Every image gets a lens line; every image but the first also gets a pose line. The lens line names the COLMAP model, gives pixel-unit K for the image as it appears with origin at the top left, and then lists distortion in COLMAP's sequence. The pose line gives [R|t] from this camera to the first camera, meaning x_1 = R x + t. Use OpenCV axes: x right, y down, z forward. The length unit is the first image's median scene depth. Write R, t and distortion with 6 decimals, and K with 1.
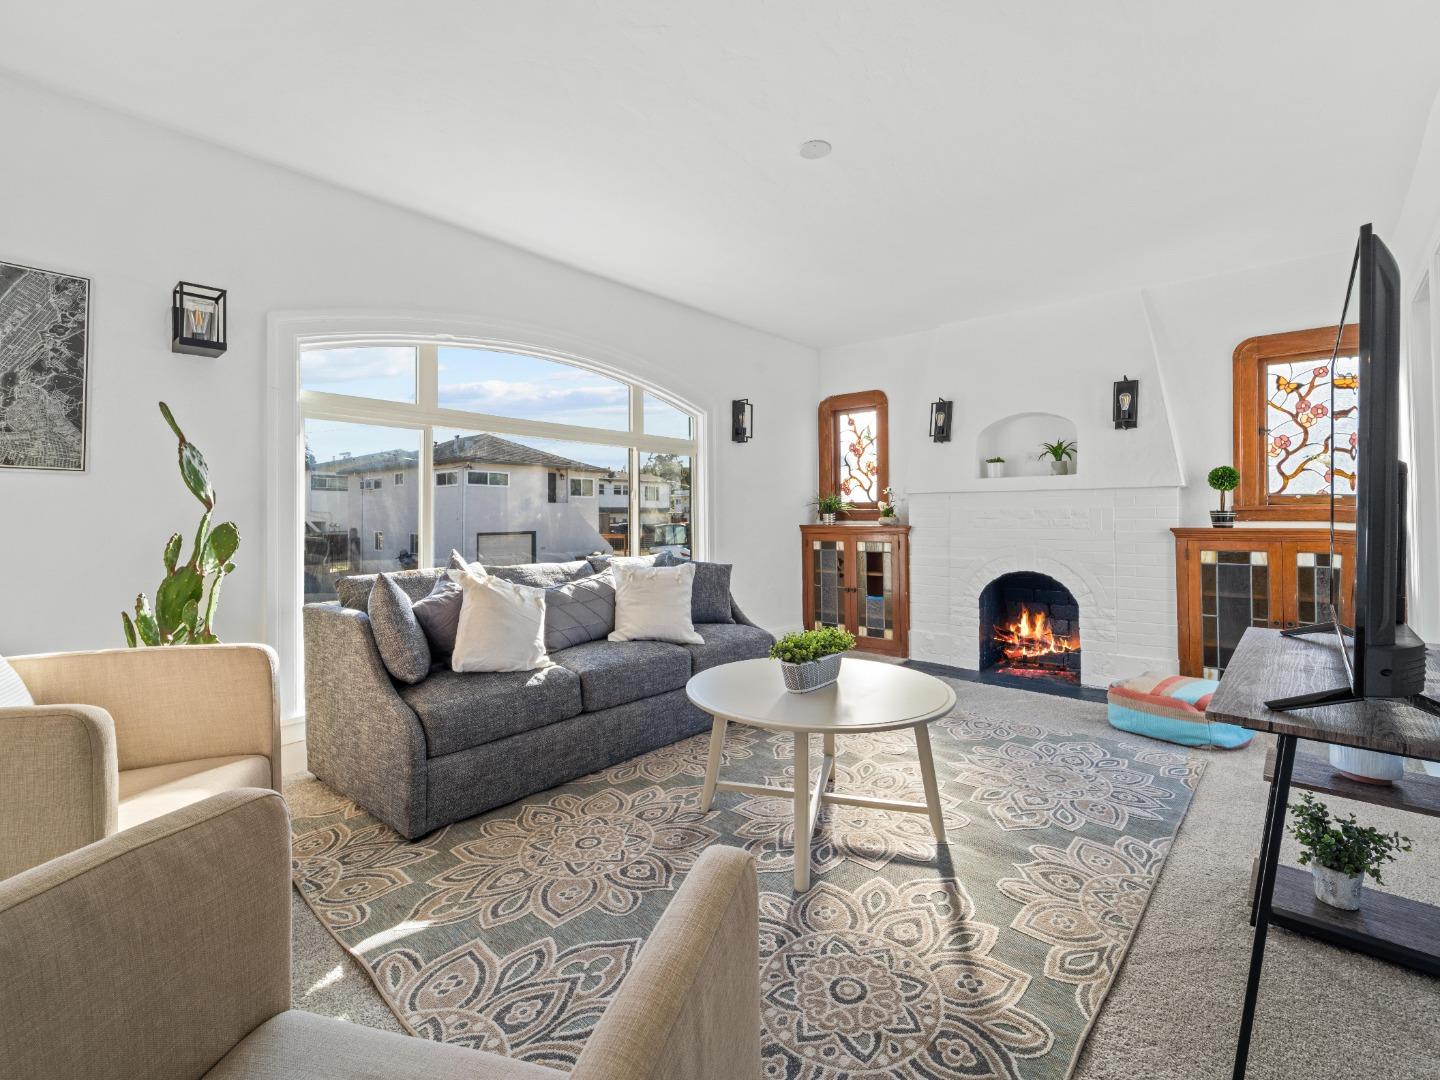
lens RADIAL K [[659.2, 0, 718.8], [0, 659.2, 517.9], [0, 0, 1]] dist [0.002390, 0.000289]
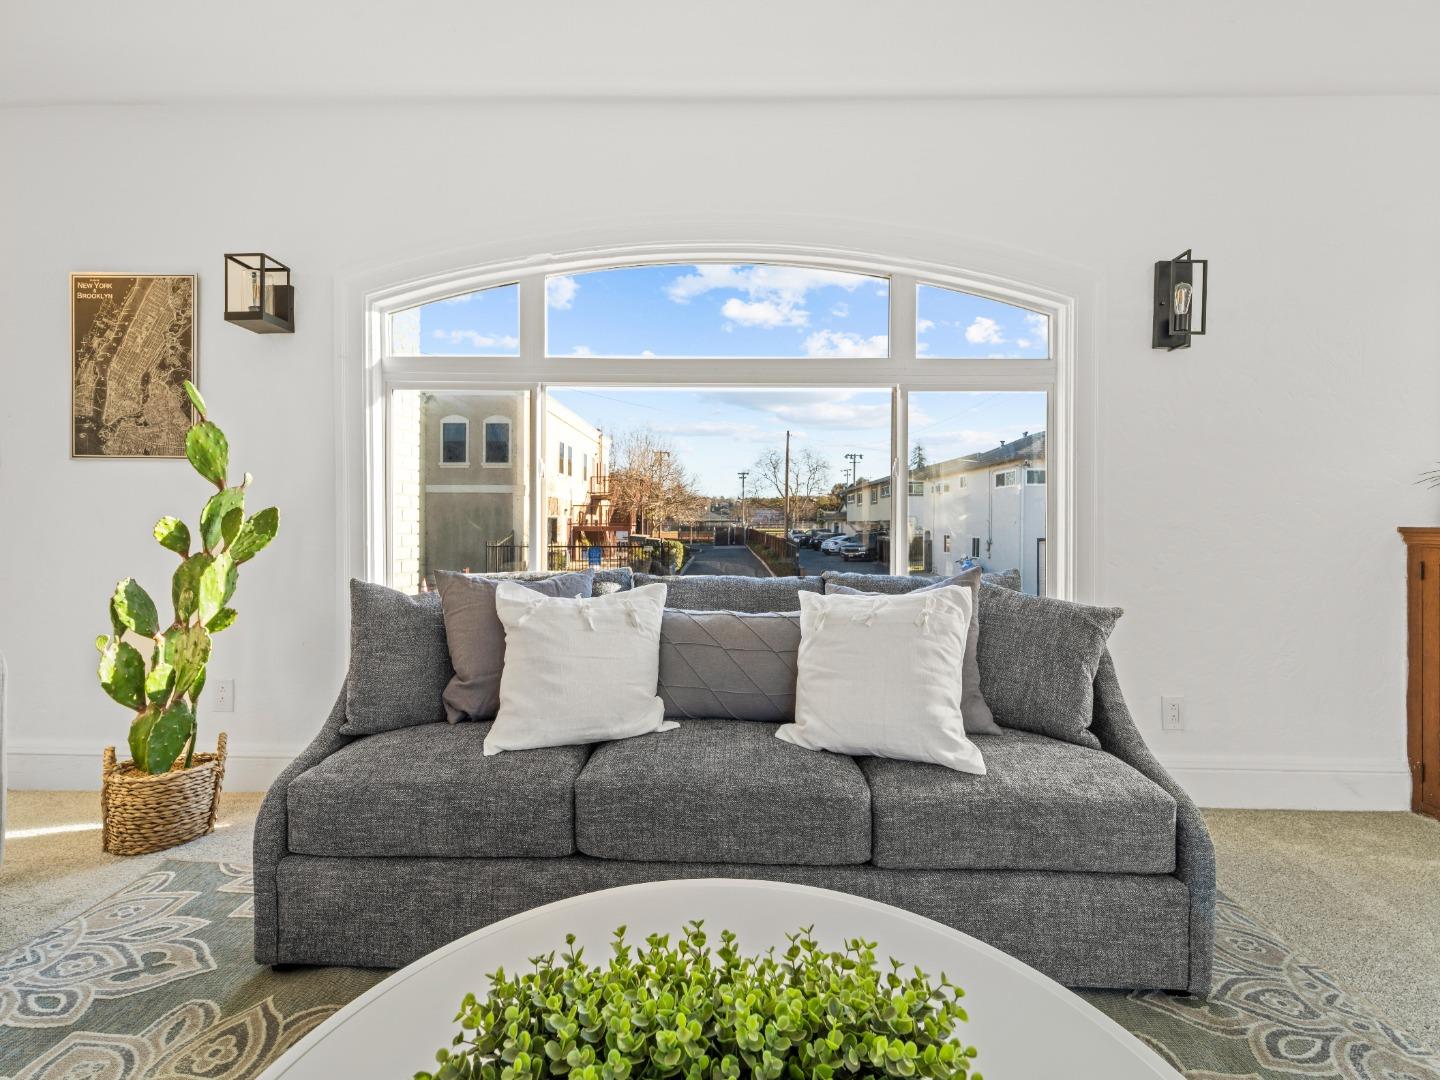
lens RADIAL K [[659.2, 0, 718.8], [0, 659.2, 517.9], [0, 0, 1]] dist [0.002390, 0.000289]
pose [[0.640048, 0.003711, -0.768326, 0.380108], [-0.010313, 0.999940, -0.003761, 0.018886], [0.768266, 0.010331, 0.640047, 0.951993]]
